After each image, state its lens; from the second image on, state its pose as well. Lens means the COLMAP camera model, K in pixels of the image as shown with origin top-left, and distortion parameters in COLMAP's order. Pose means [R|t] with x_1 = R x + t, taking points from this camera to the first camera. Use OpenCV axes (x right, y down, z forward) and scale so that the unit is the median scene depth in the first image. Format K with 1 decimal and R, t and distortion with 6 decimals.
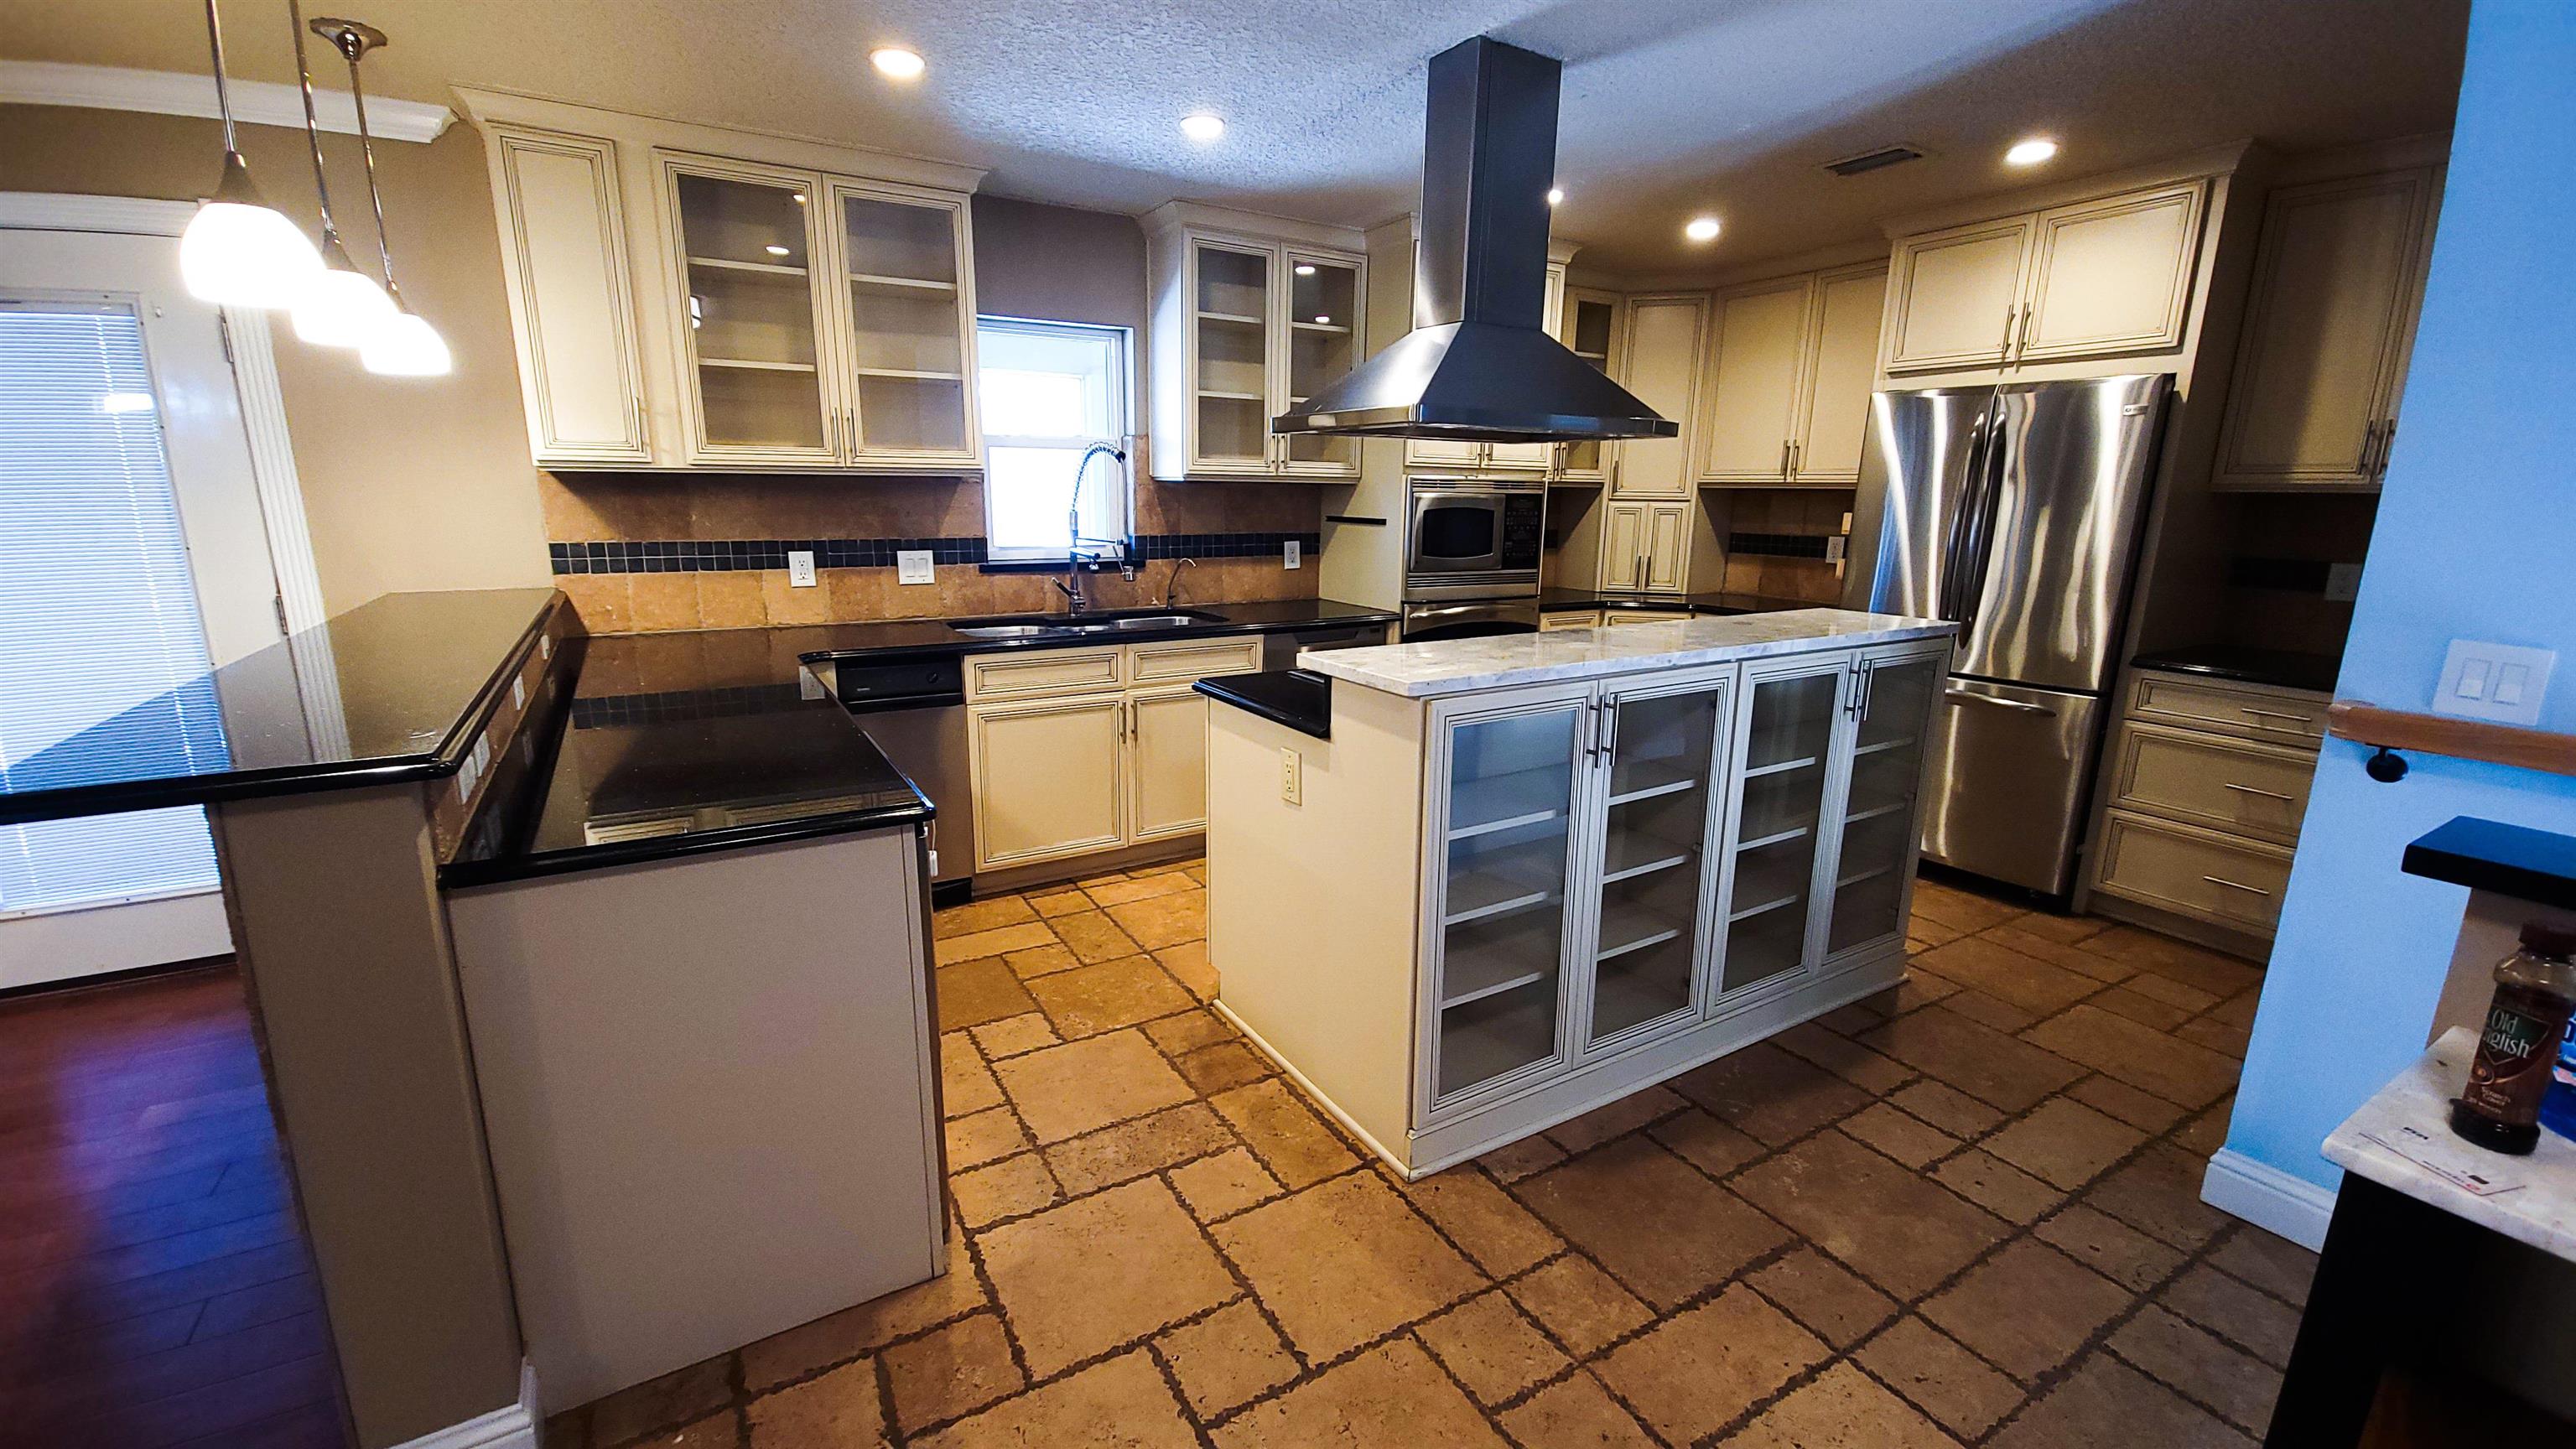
lens RADIAL K [[1035.4, 0, 1280.7], [0, 1035.4, 722.0], [0, 0, 1]] dist [0.004126, -0.002111]
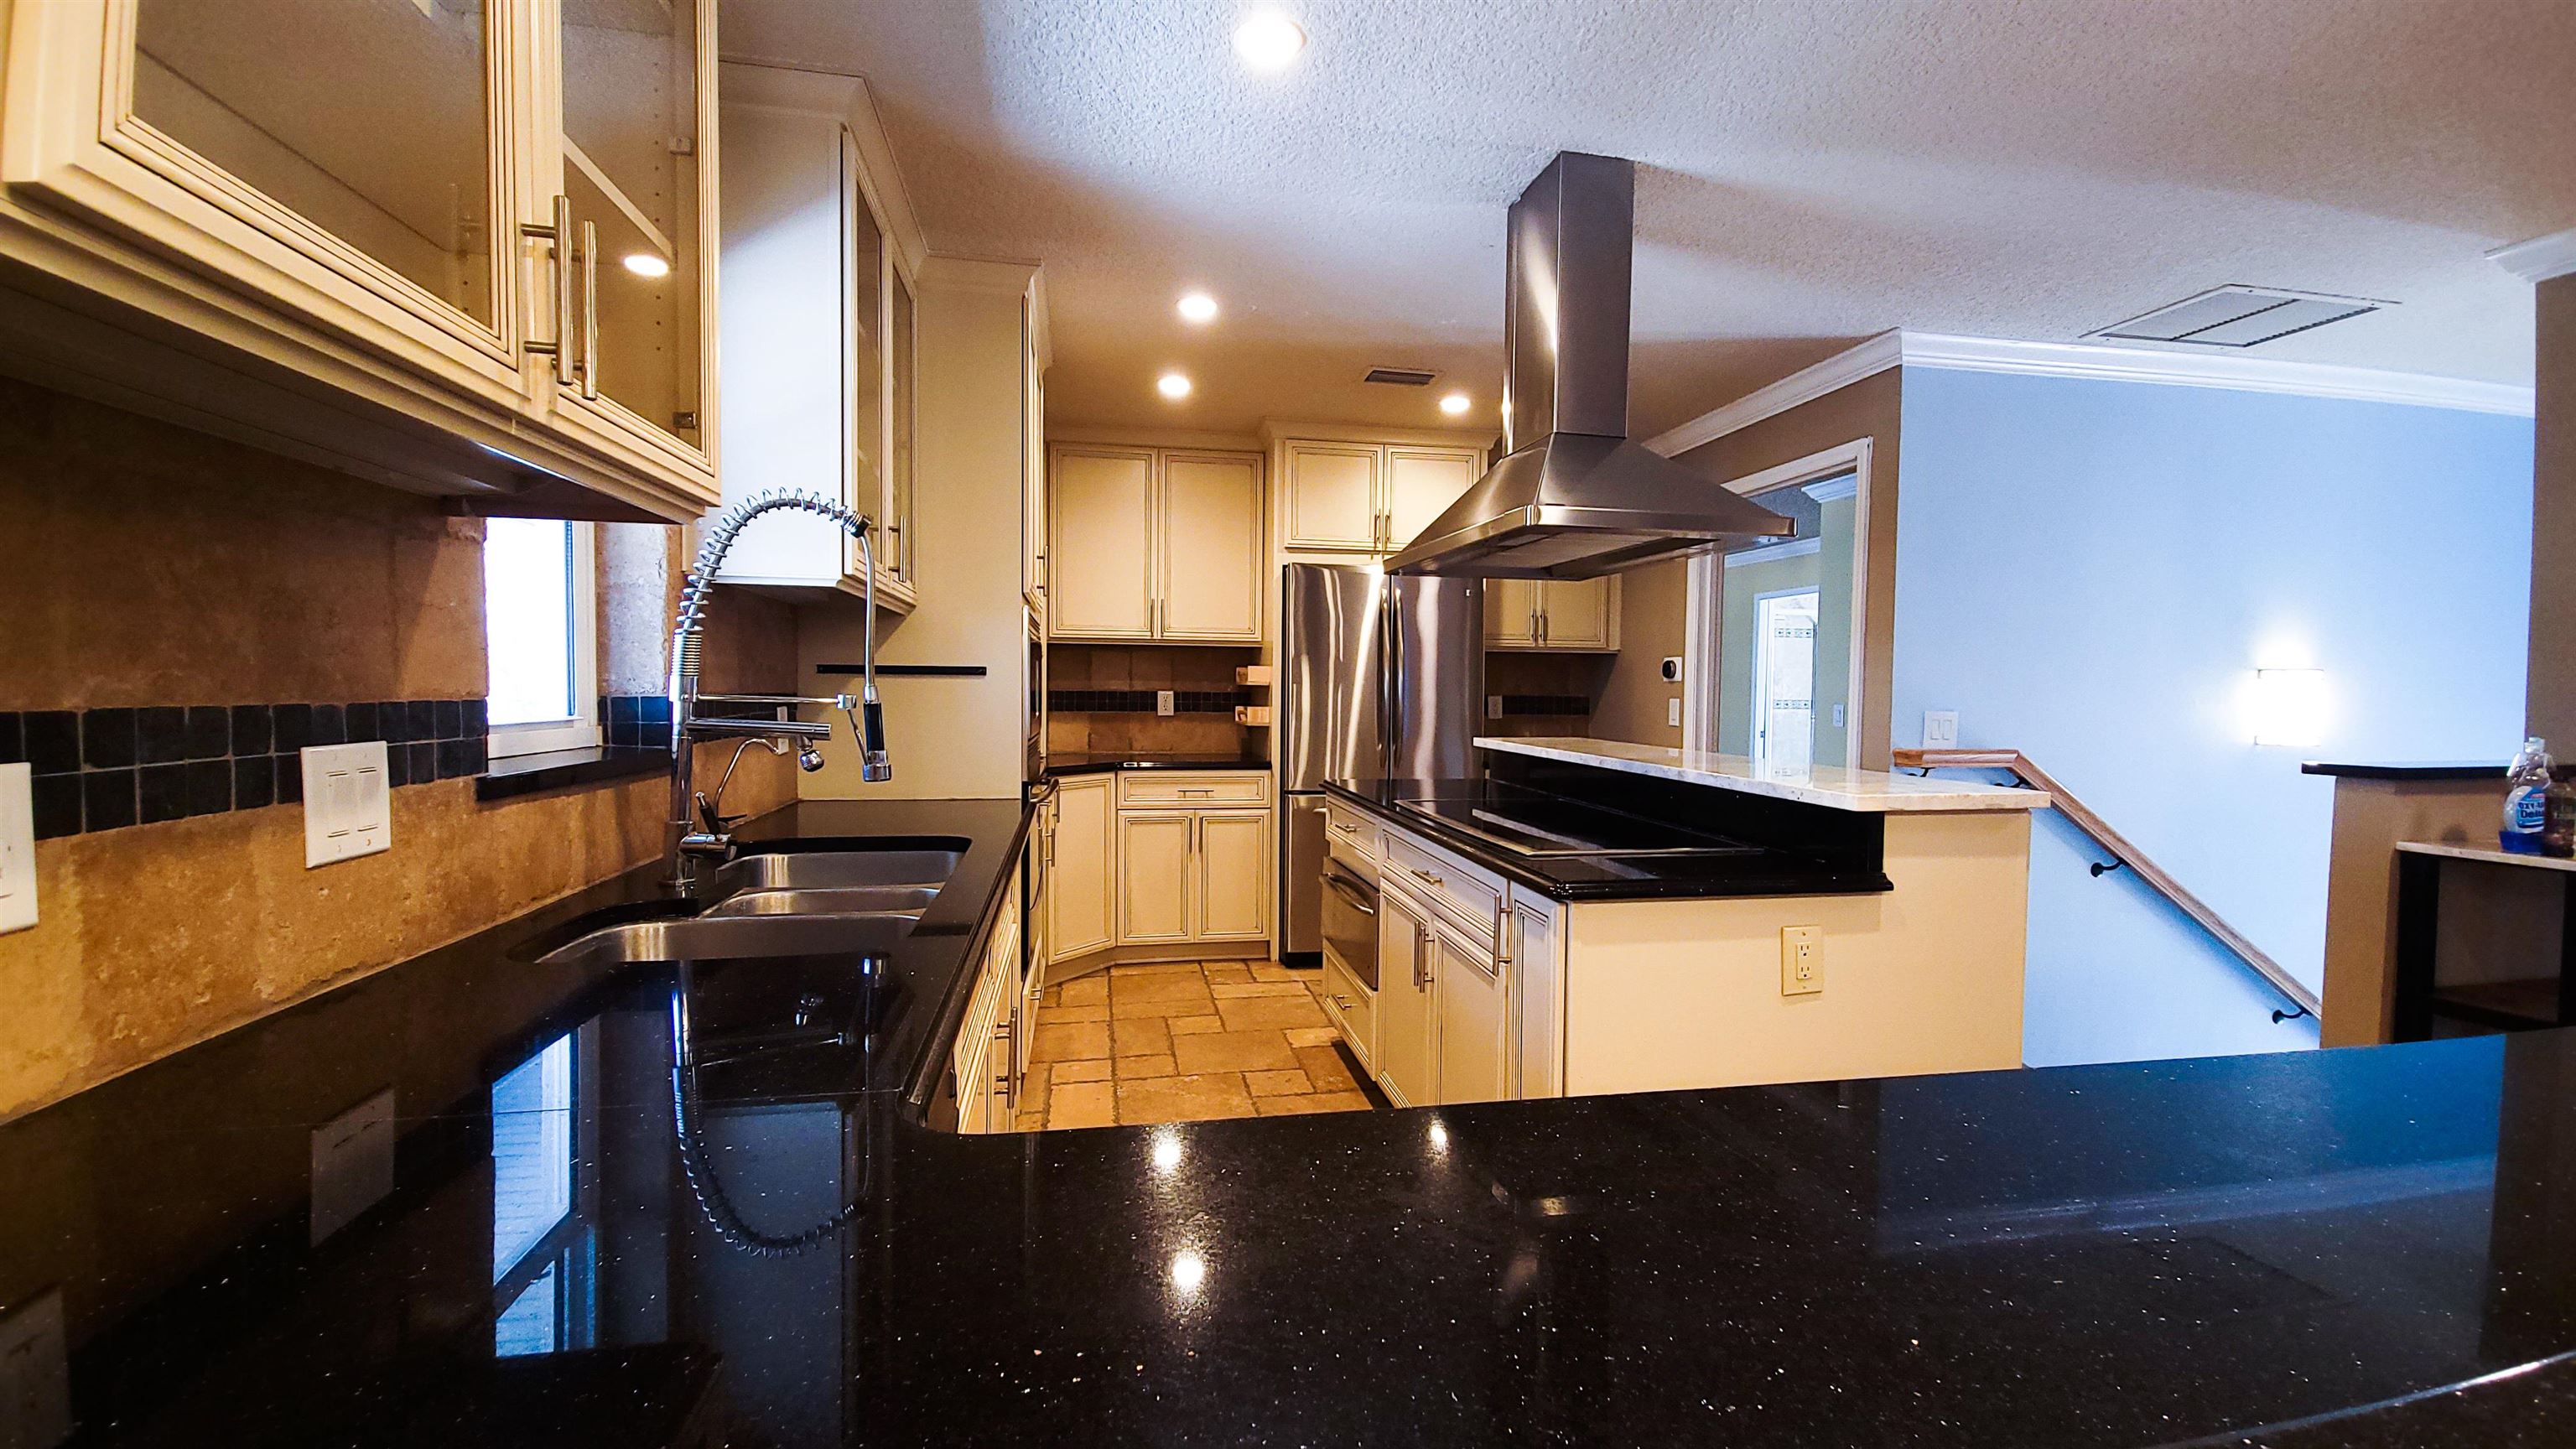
lens RADIAL K [[1035.4, 0, 1280.7], [0, 1035.4, 722.0], [0, 0, 1]] dist [0.004126, -0.002111]
pose [[0.343378, -0.038412, 0.938411, -0.526928], [0.200679, 0.979089, -0.033355, -0.107792], [-0.917507, 0.199773, 0.343906, 0.651203]]
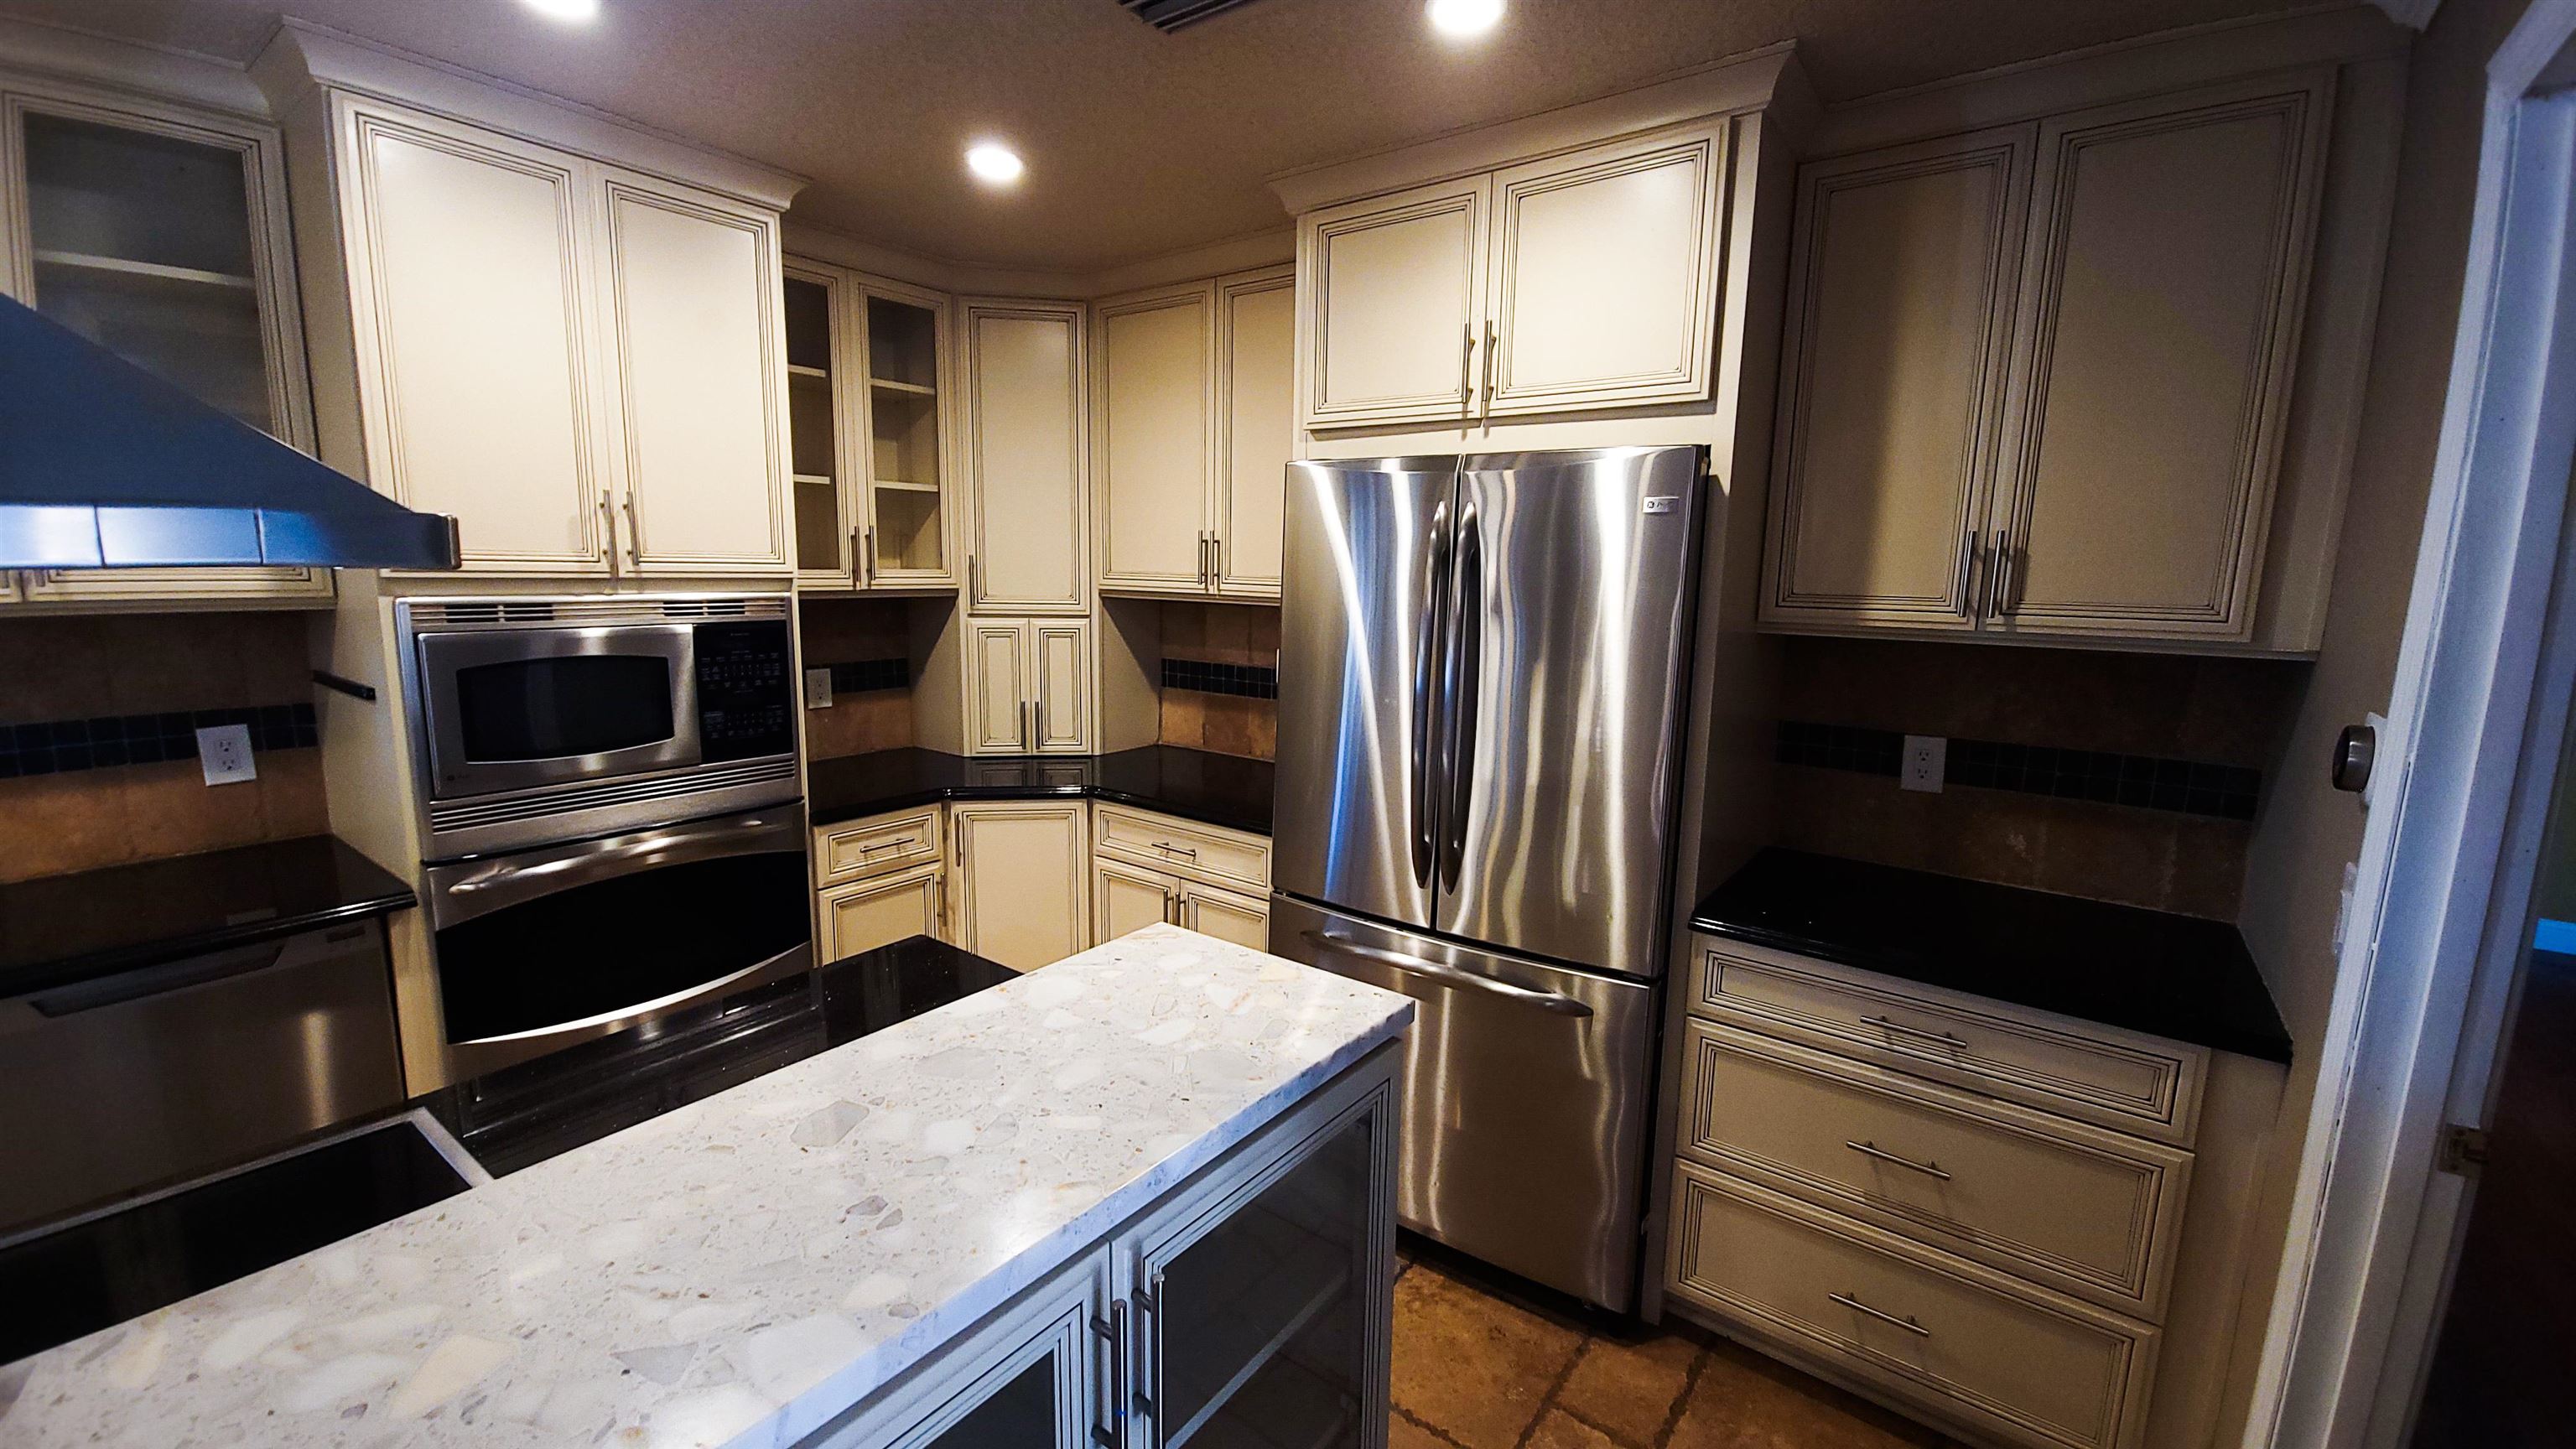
lens RADIAL K [[1035.4, 0, 1280.7], [0, 1035.4, 722.0], [0, 0, 1]] dist [0.004126, -0.002111]
pose [[0.924609, -0.055417, 0.376864, 0.332940], [0.077526, 0.996030, -0.043741, -0.141487], [-0.372944, 0.069660, 0.925235, 0.457073]]
